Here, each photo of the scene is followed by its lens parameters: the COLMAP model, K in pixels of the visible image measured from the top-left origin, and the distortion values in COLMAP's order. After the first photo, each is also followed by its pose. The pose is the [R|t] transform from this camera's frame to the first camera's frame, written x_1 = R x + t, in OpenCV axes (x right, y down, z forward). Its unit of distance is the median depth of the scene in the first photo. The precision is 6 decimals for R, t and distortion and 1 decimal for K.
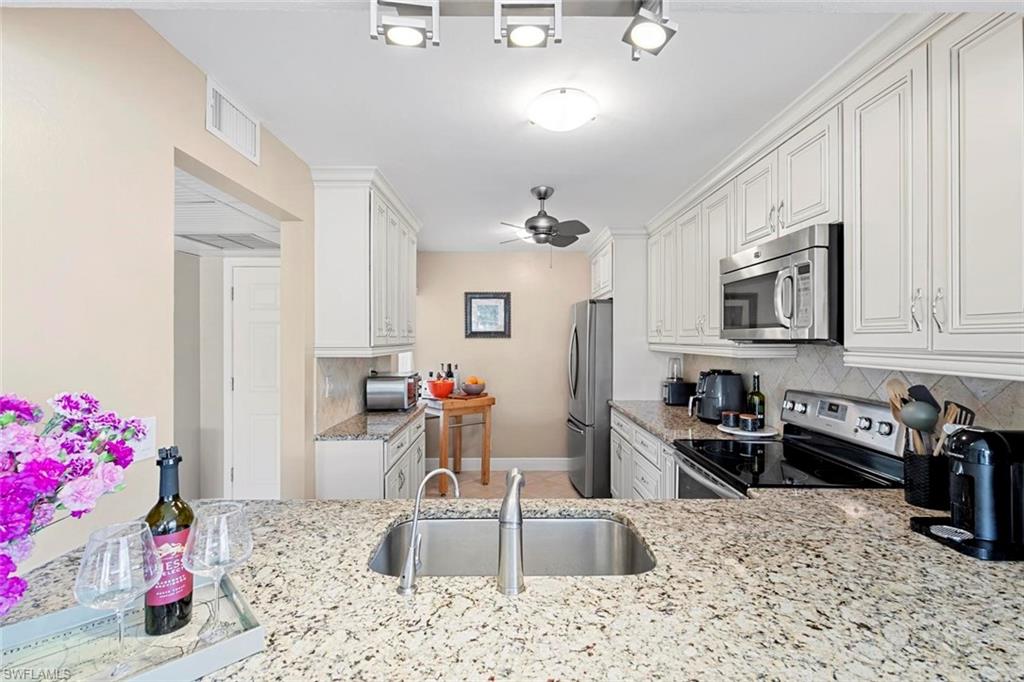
lens RADIAL K [[459.5, 0, 509.8], [0, 459.5, 336.6], [0, 0, 1]] dist [0.003898, 0.000551]
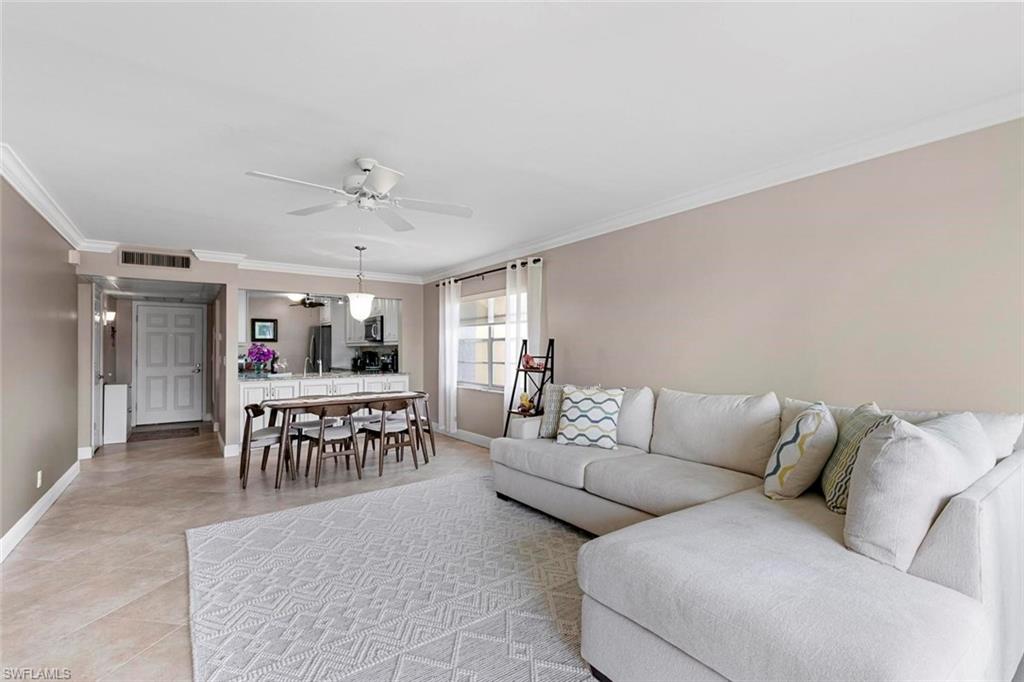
lens RADIAL K [[459.5, 0, 511.0], [0, 459.5, 342.9], [0, 0, 1]] dist [0.003898, 0.000551]
pose [[0.822849, 0.002941, 0.568252, -0.297670], [0.003397, 0.999943, -0.010094, 0.029779], [-0.568250, 0.010237, 0.822792, -1.213284]]
